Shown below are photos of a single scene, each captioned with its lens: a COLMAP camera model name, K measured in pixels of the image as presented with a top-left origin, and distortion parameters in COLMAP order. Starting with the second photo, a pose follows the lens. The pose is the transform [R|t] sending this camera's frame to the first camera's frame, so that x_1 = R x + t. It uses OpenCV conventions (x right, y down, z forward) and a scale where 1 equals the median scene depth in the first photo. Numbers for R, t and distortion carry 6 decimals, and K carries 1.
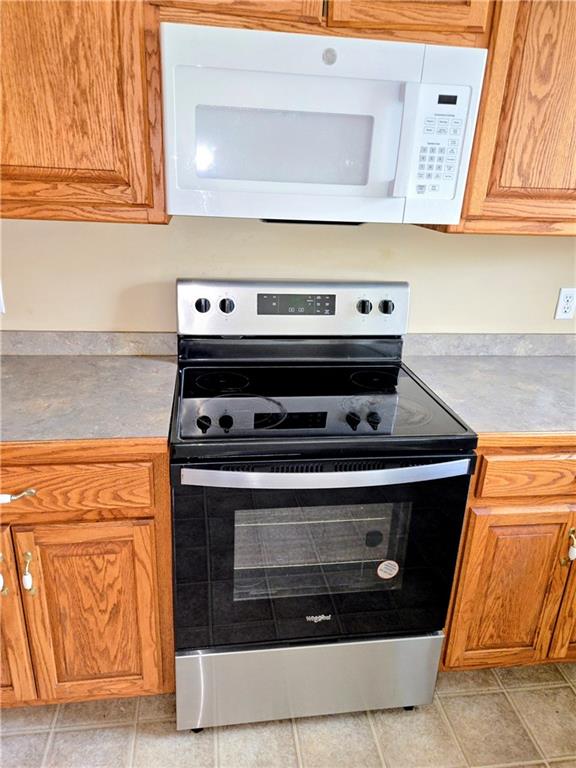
lens RADIAL K [[547.6, 0, 287.0], [0, 547.6, 383.5], [0, 0, 1]] dist [0.038322, -0.021376]
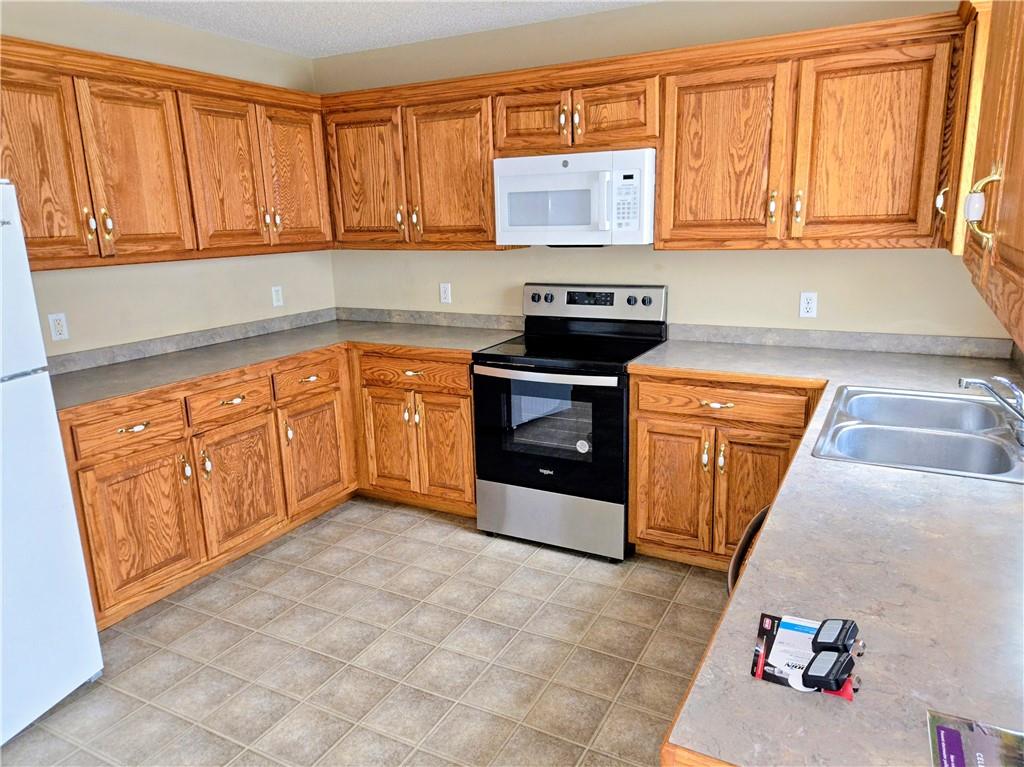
lens RADIAL K [[690.9, 0, 514.3], [0, 690.9, 386.6], [0, 0, 1]] dist [0.061963, -0.049777]
pose [[0.811927, 0.078363, -0.578475, 1.256040], [-0.150166, 0.985638, -0.077249, 0.363088], [0.564114, 0.149588, 0.812034, -0.879243]]
